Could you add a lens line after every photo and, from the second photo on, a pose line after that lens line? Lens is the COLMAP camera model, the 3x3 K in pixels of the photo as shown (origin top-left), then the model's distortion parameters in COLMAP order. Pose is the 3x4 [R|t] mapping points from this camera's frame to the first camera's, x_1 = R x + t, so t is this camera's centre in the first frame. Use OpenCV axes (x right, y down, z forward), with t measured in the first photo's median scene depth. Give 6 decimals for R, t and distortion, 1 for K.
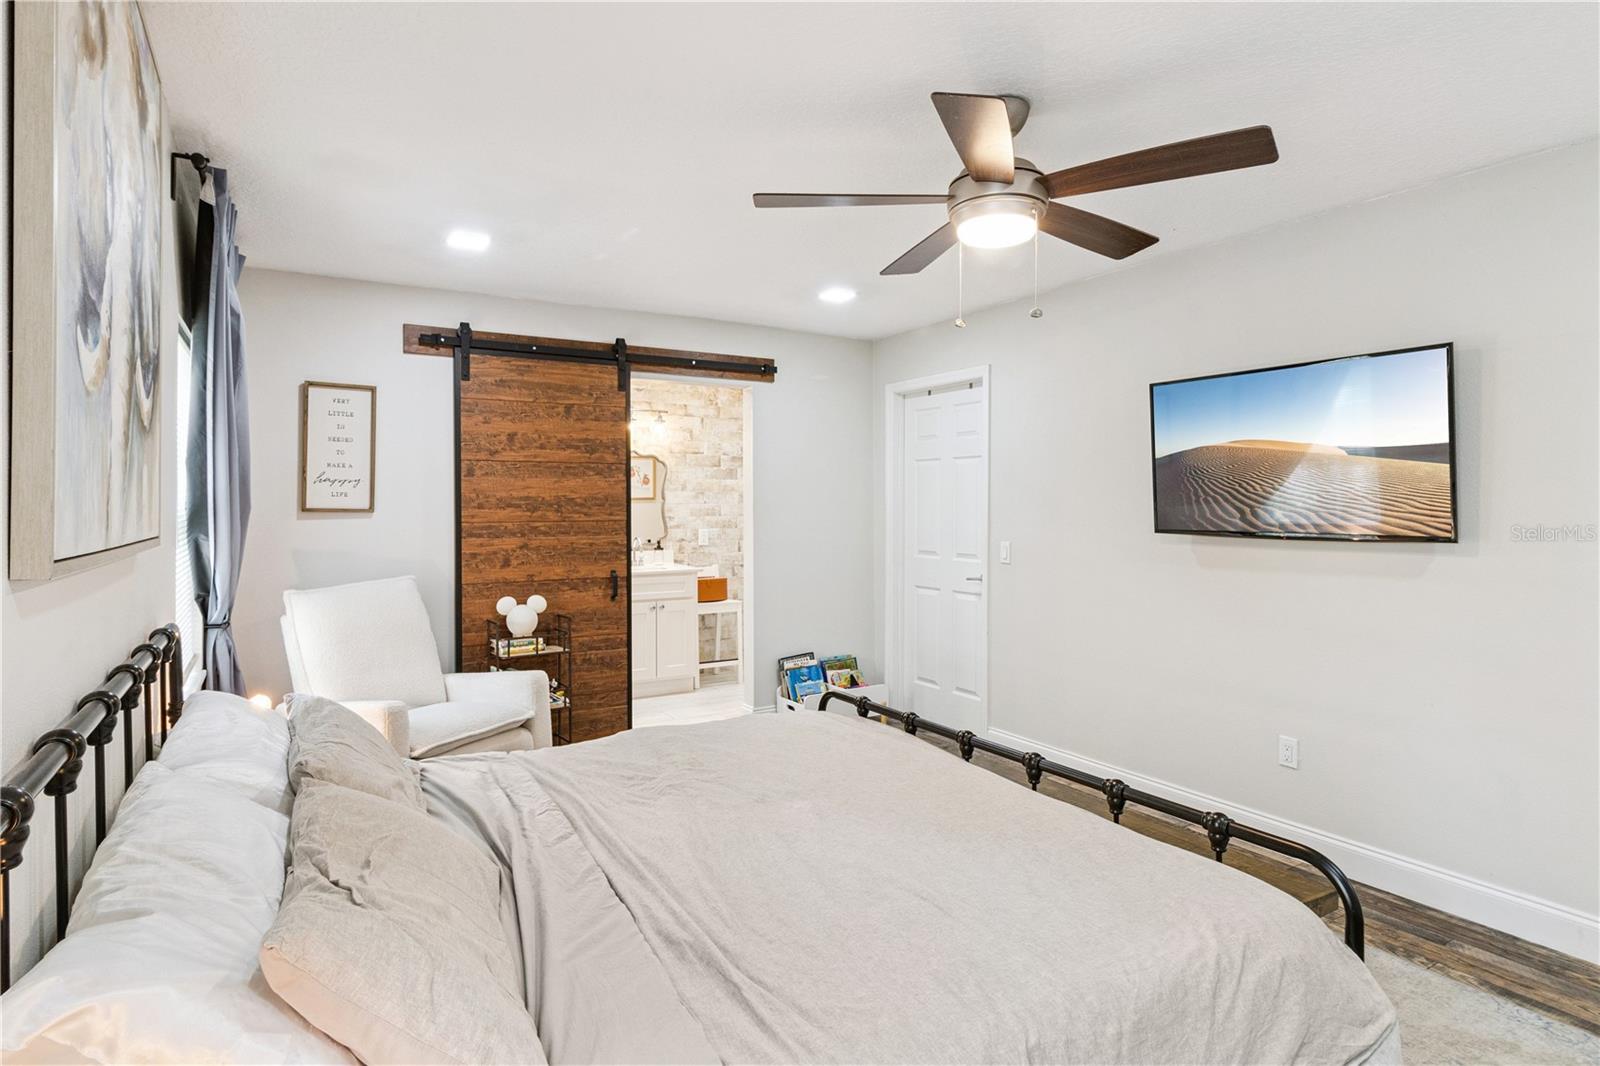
lens RADIAL K [[891.7, 0, 791.3], [0, 891.7, 509.8], [0, 0, 1]] dist [-0.017030, -0.000392]
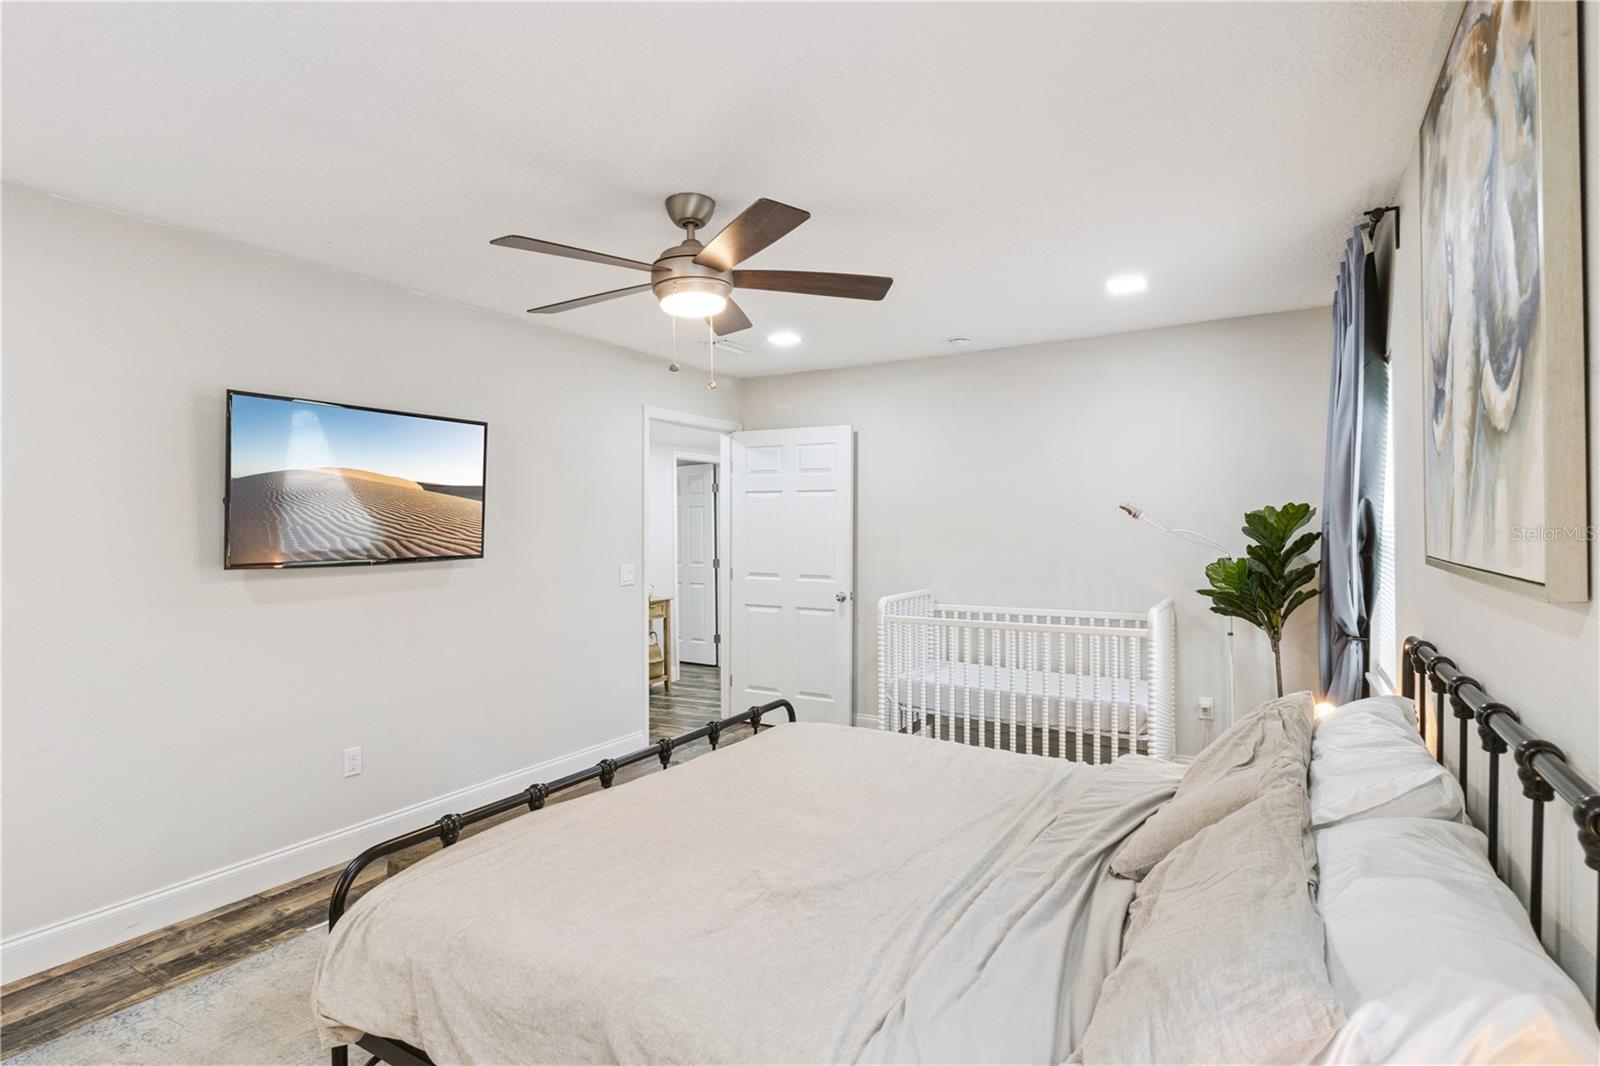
lens RADIAL K [[820.3, 0, 780.0], [0, 820.3, 520.2], [0, 0, 1]] dist [0.001264, -0.001088]
pose [[-0.479510, 0.010173, 0.877478, -0.651610], [0.014406, 0.999889, -0.003720, -0.012419], [-0.877418, 0.010857, -0.479603, 1.169400]]
